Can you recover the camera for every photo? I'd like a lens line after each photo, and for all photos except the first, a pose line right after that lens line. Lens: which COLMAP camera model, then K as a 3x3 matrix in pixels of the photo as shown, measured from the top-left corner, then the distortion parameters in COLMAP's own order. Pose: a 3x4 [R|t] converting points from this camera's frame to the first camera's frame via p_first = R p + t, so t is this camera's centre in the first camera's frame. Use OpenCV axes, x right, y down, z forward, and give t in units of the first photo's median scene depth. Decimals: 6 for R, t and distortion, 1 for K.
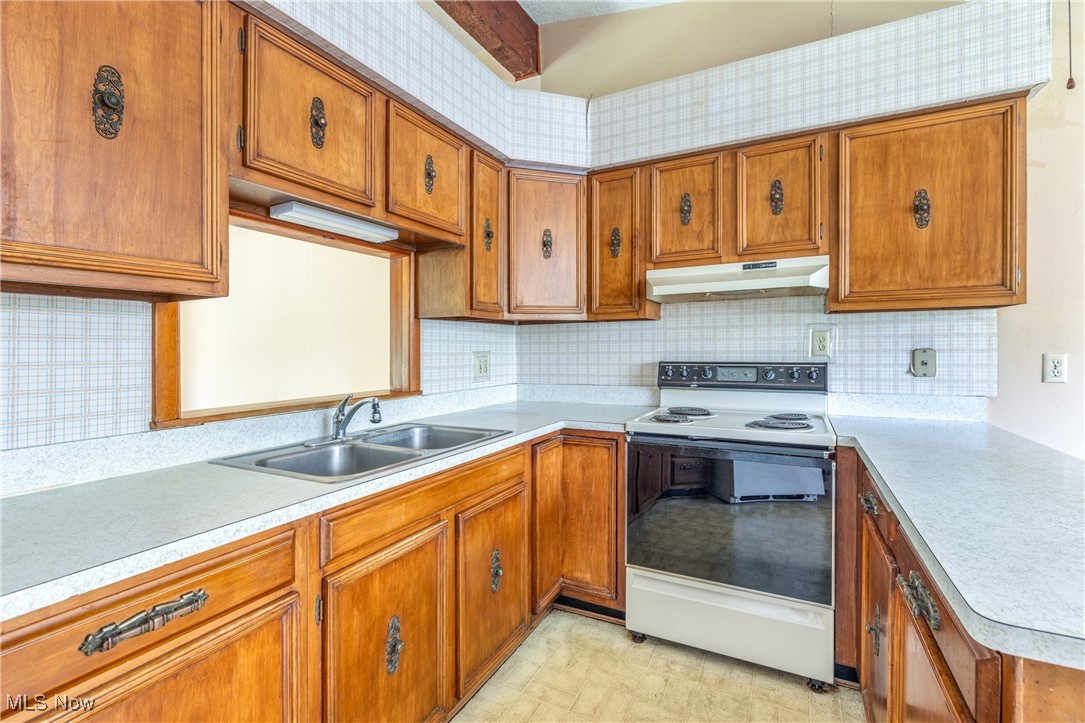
lens RADIAL K [[496.8, 0, 538.4], [0, 496.8, 333.7], [0, 0, 1]] dist [0.001691, 0.000258]
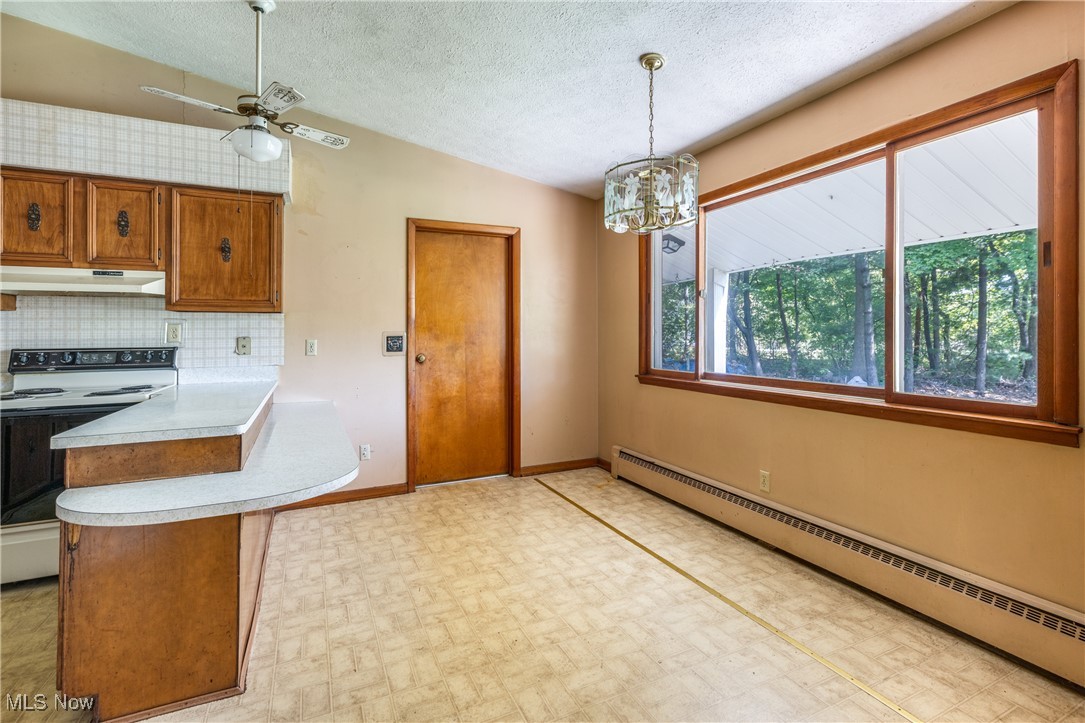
lens RADIAL K [[496.8, 0, 538.4], [0, 496.8, 333.7], [0, 0, 1]] dist [0.001691, 0.000258]
pose [[0.602694, 0.004361, 0.797960, 0.085510], [-0.021770, 0.999703, 0.010980, -0.017609], [-0.797675, -0.023990, 0.602610, -0.691358]]
